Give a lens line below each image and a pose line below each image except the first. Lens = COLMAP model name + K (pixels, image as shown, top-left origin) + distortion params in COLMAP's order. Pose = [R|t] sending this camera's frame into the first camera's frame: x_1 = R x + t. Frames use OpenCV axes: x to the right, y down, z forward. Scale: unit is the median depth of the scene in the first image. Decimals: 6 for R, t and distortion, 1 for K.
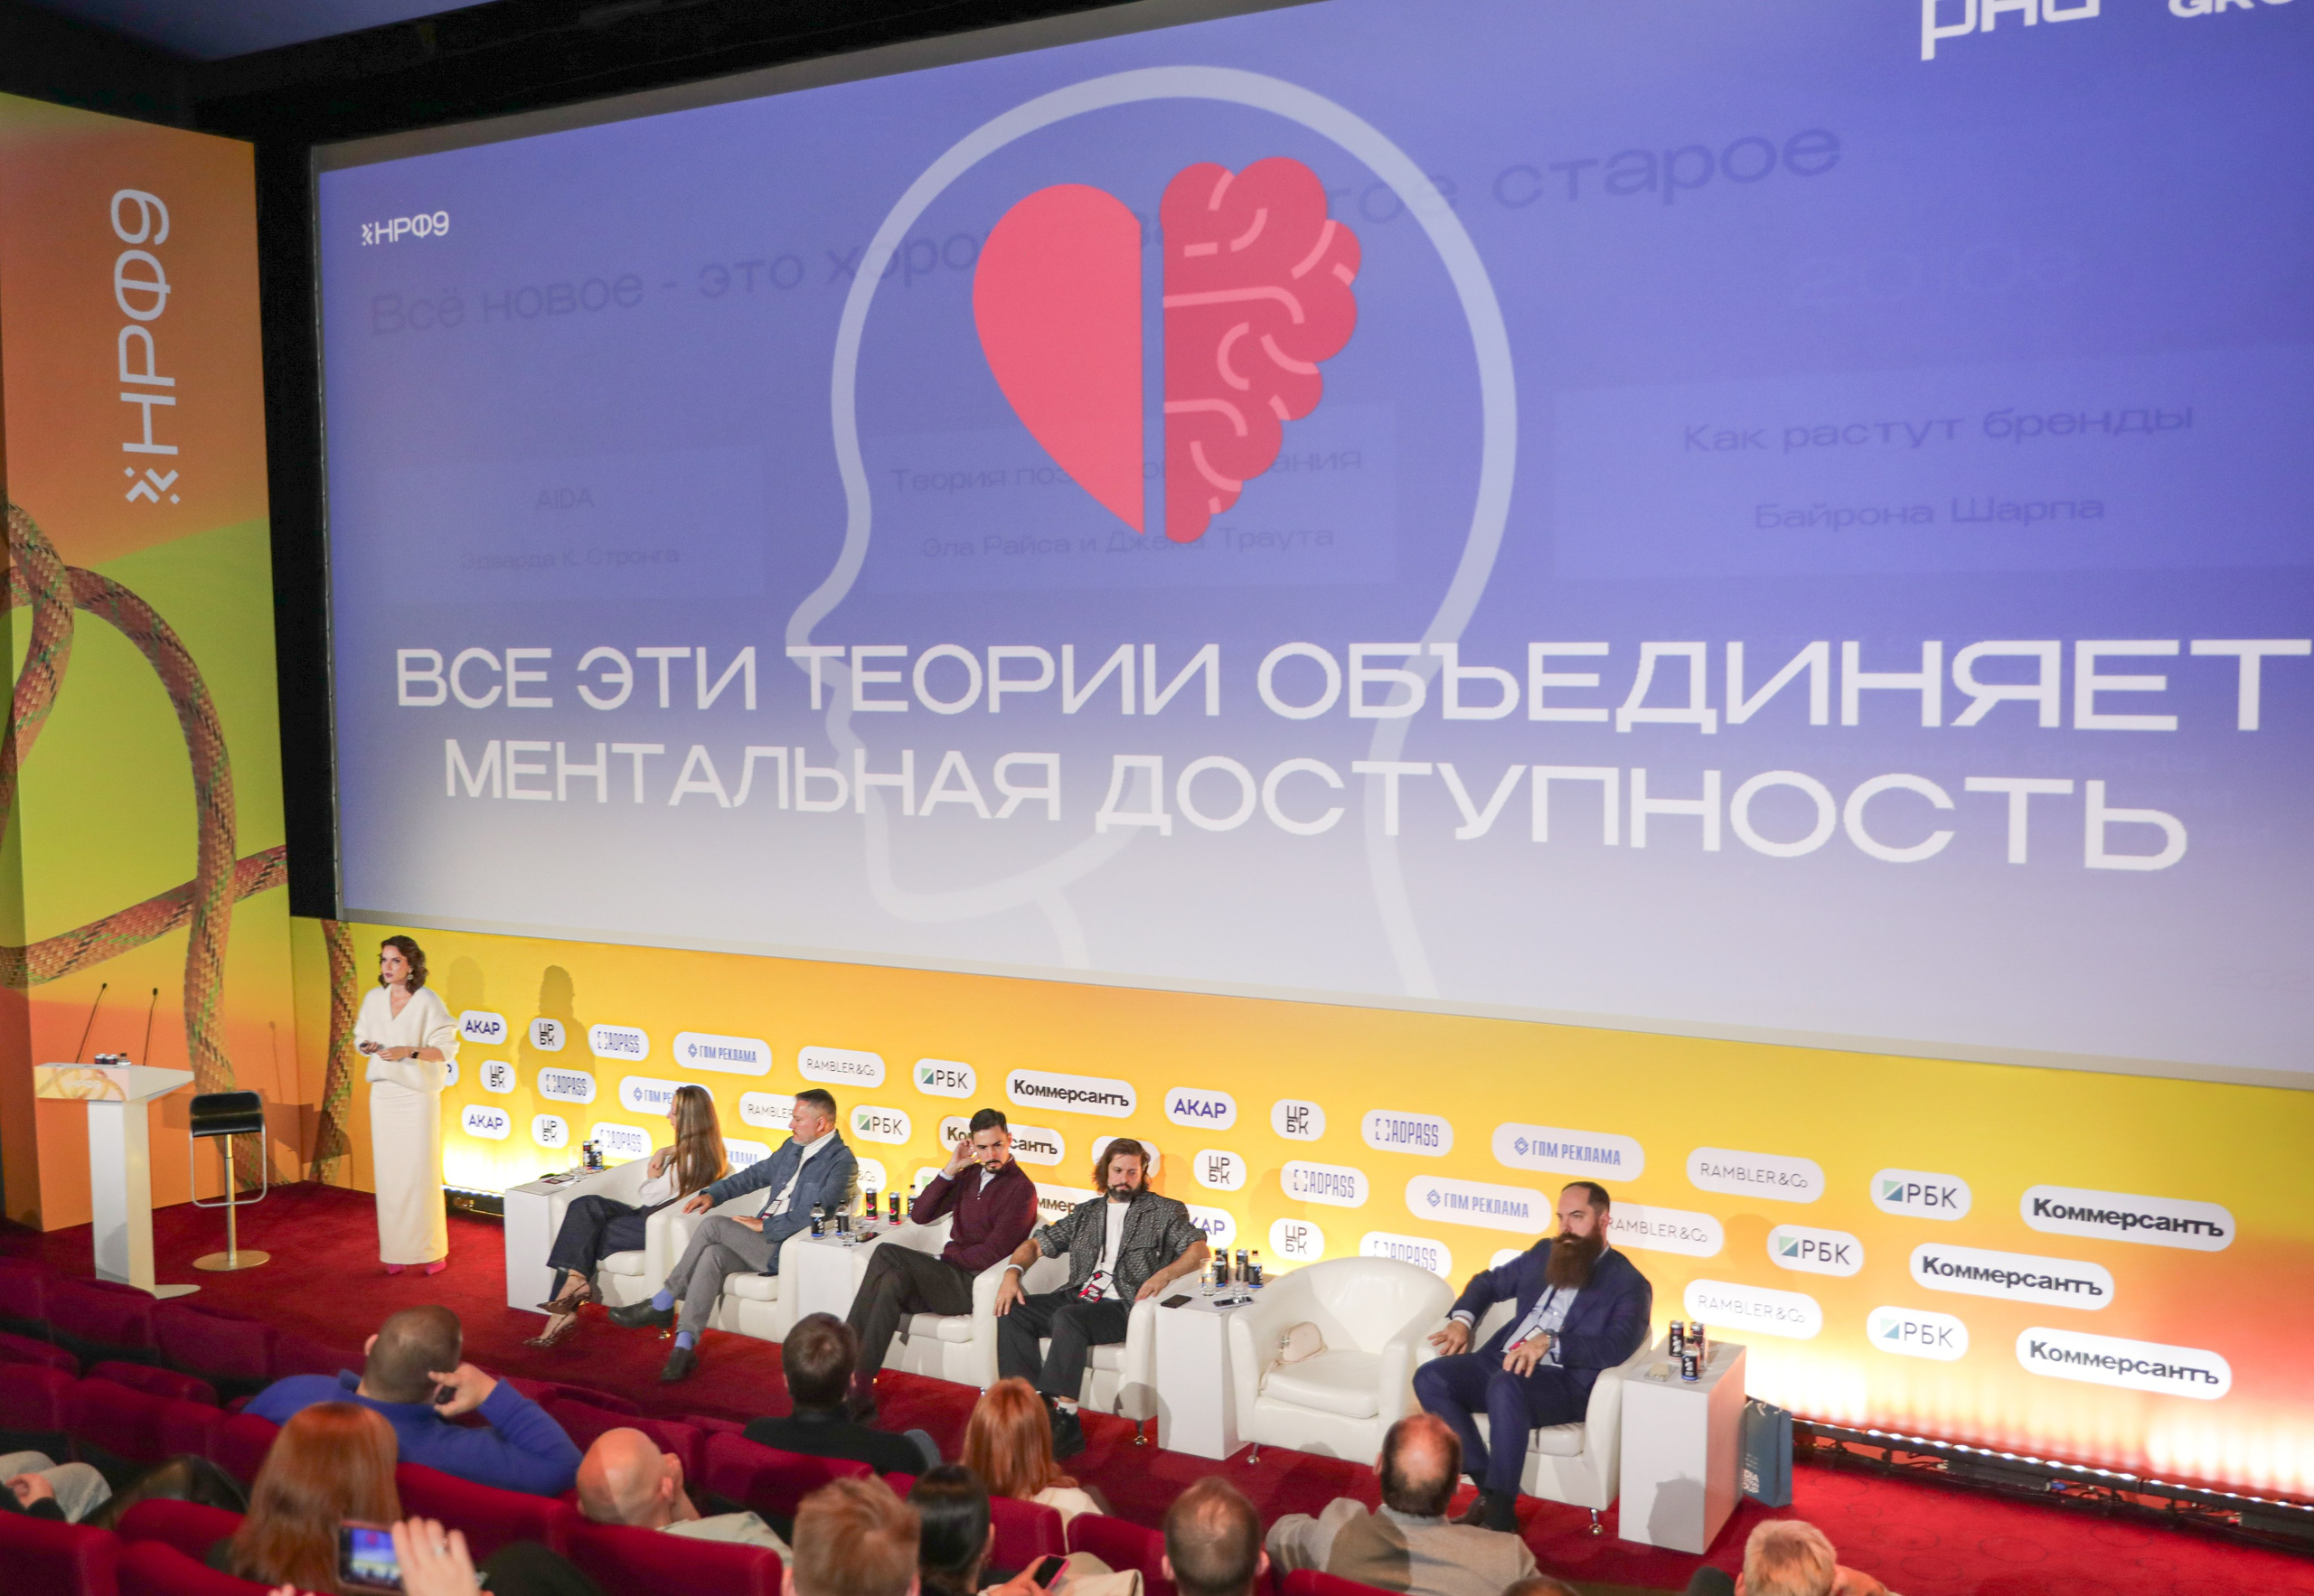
lens RADIAL K [[2192.1, 0, 1157.0], [0, 2192.1, 798.0], [0, 0, 1]] dist [0.003610, 0.004576]
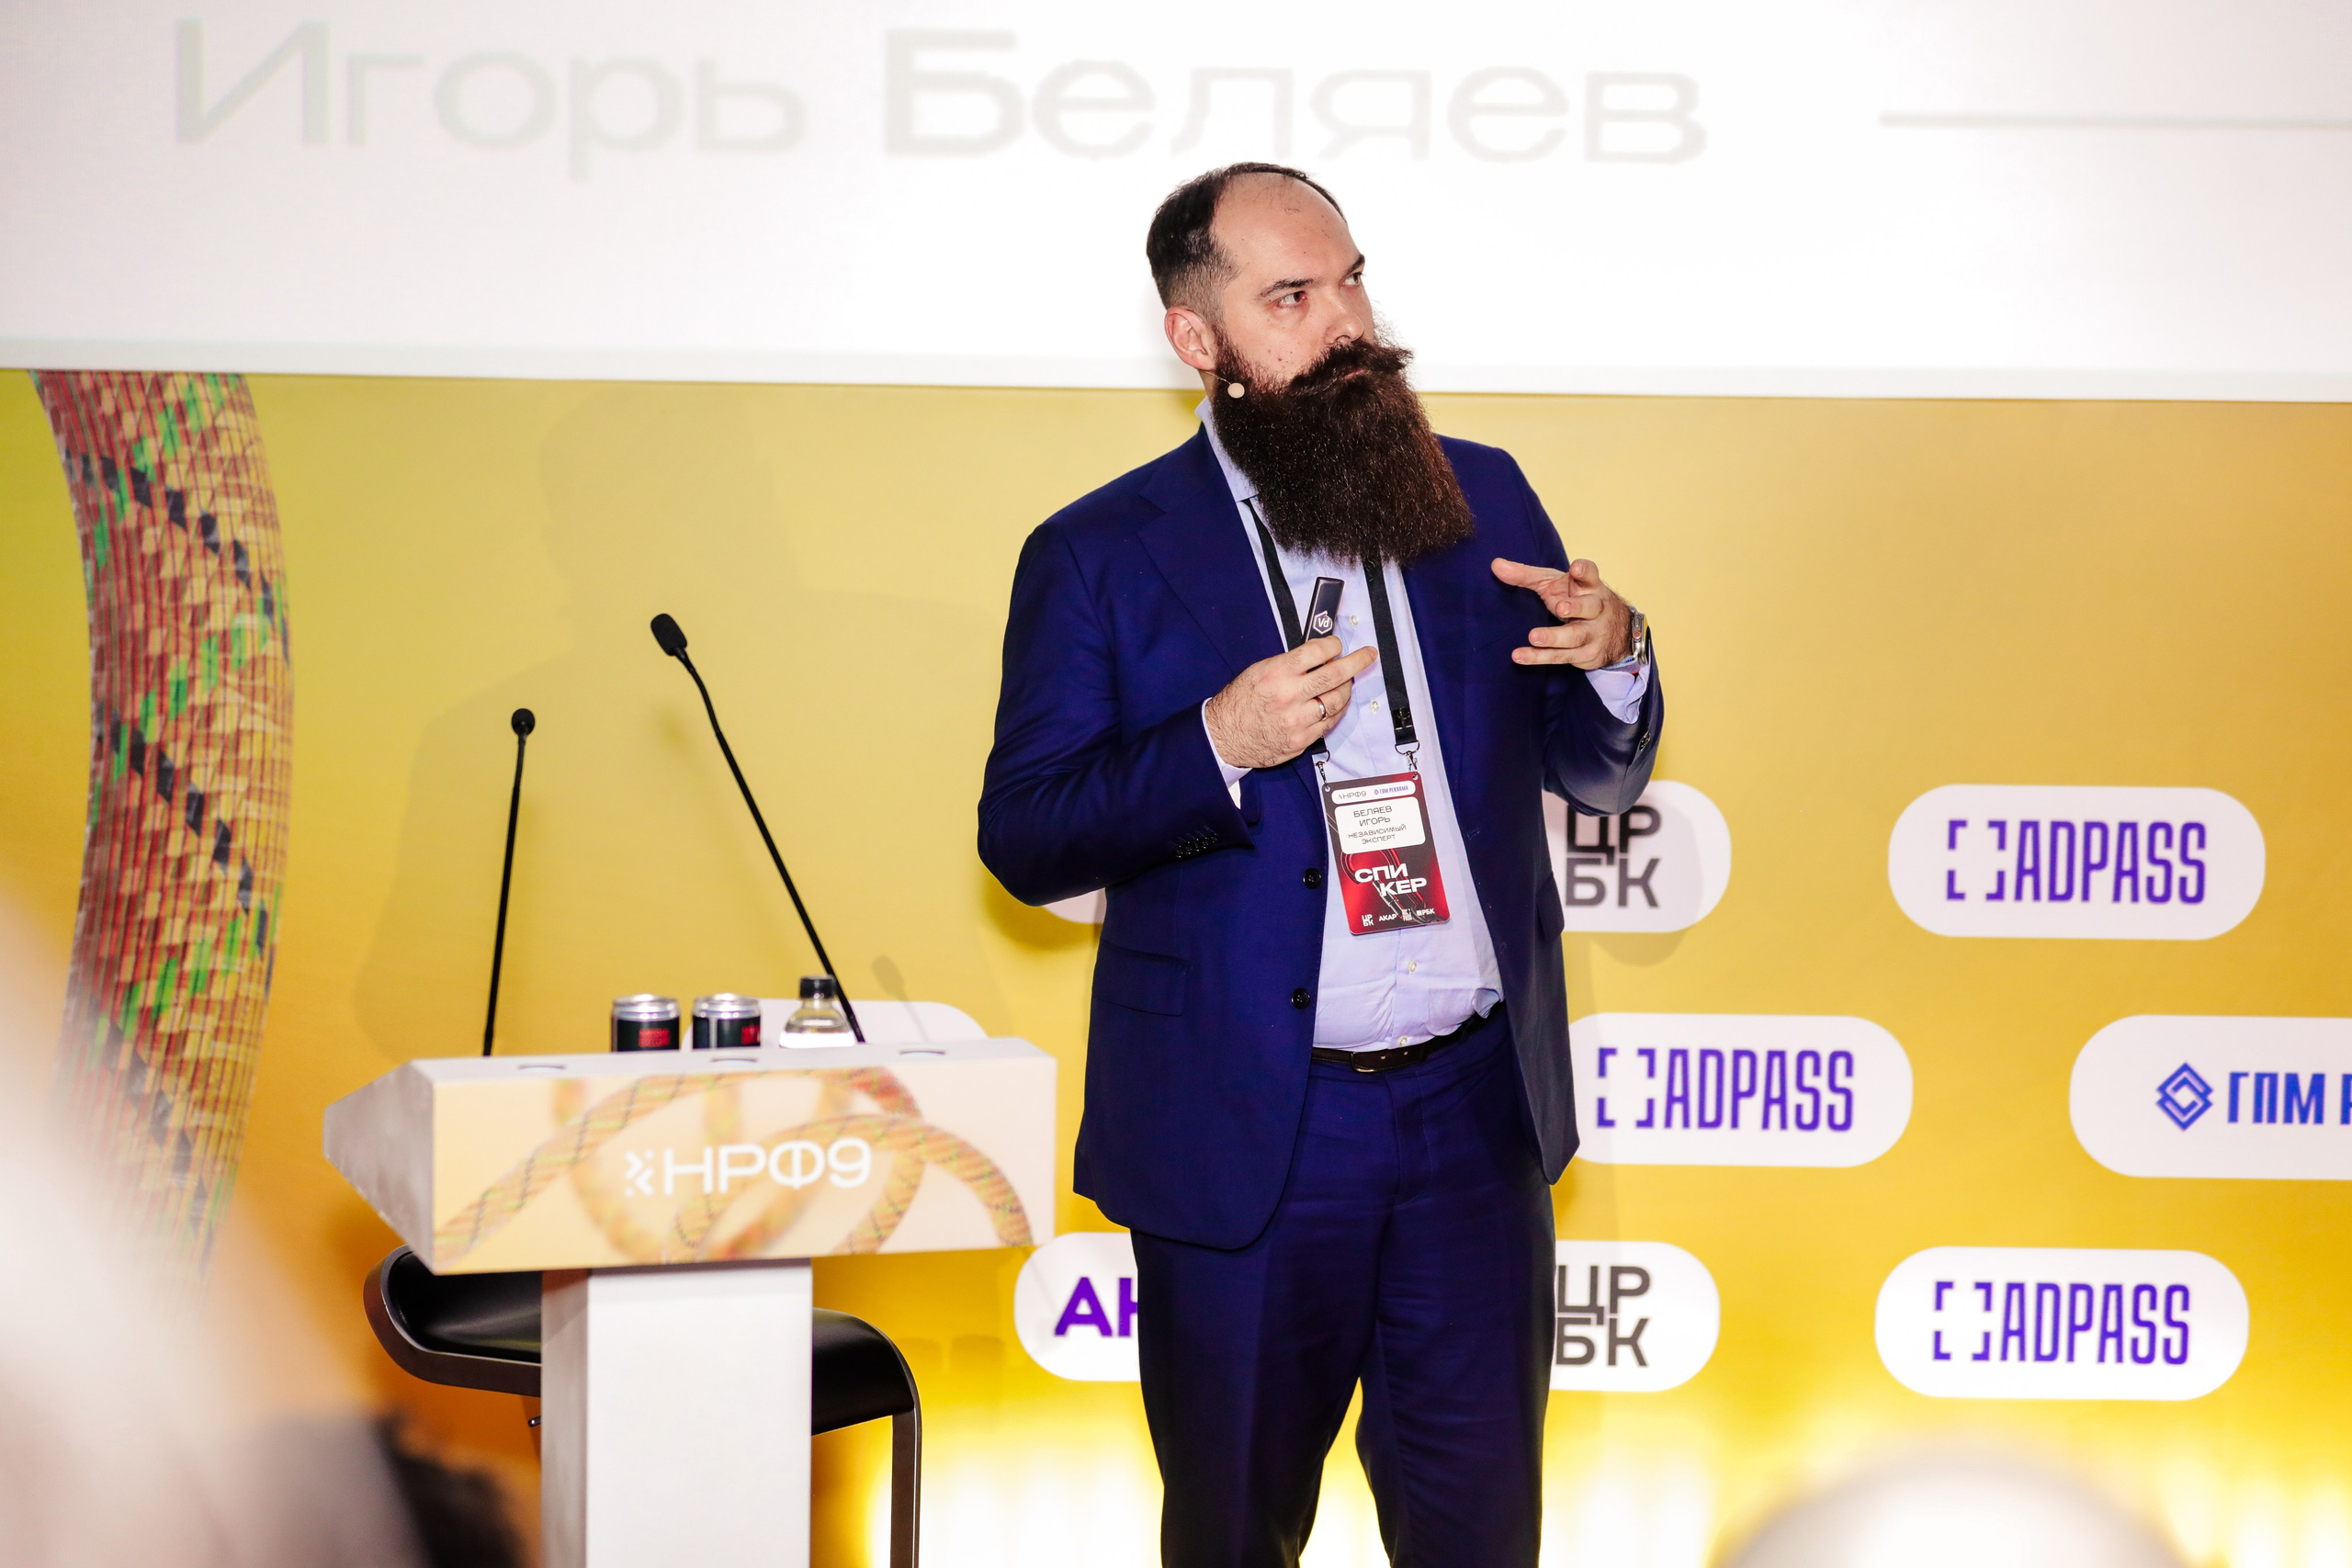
lens RADIAL K [[6055.2, 0, 1171.0], [0, 6055.2, 781.7], [0, 0, 1]] dist [-0.016236, 0.232762]
pose [[0.879672, -0.041133, 0.473798, -0.710483], [0.014136, 0.998074, 0.060402, 0.078802], [-0.475370, -0.046436, 0.878560, 0.620164]]
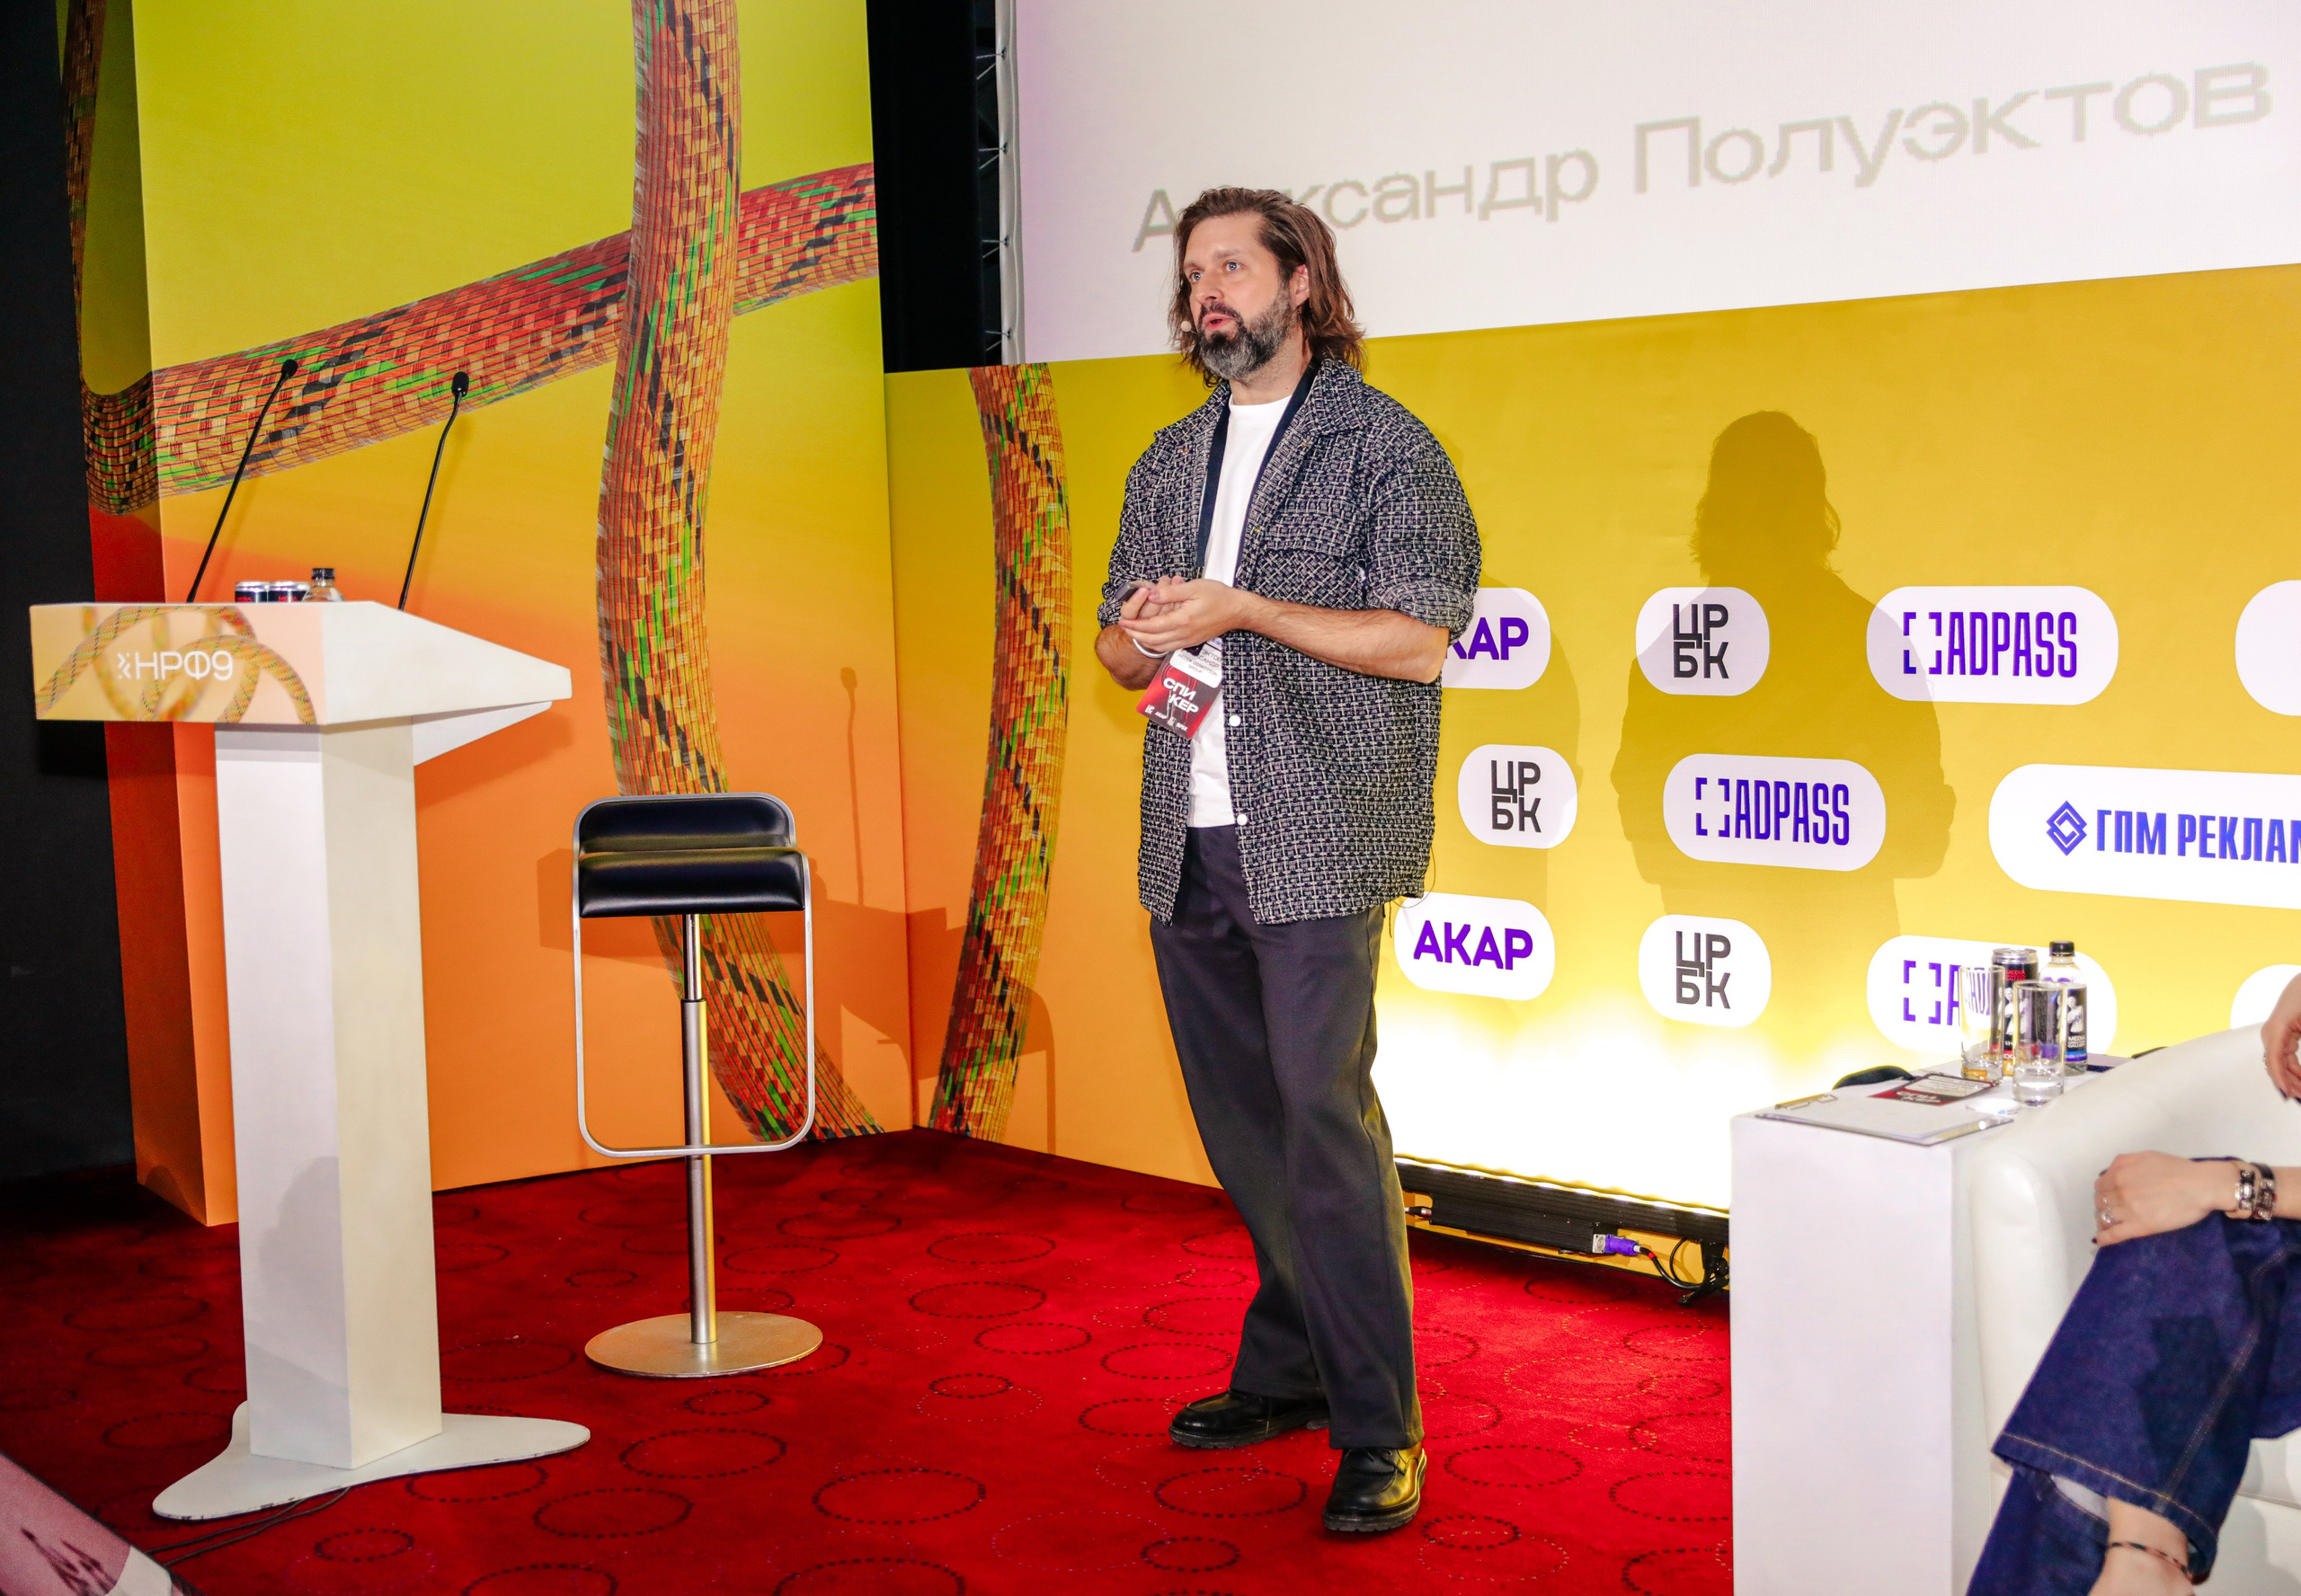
lens RADIAL K [[3084.2, 0, 1209.5], [0, 3084.2, 792.1], [0, 0, 1]] dist [-0.000434, -0.023188]
pose [[0.964766, 0.010719, -0.262891, -0.280987], [-0.005519, 0.999774, 0.020510, 0.144830], [0.263051, -0.018337, 0.964608, 0.702319]]
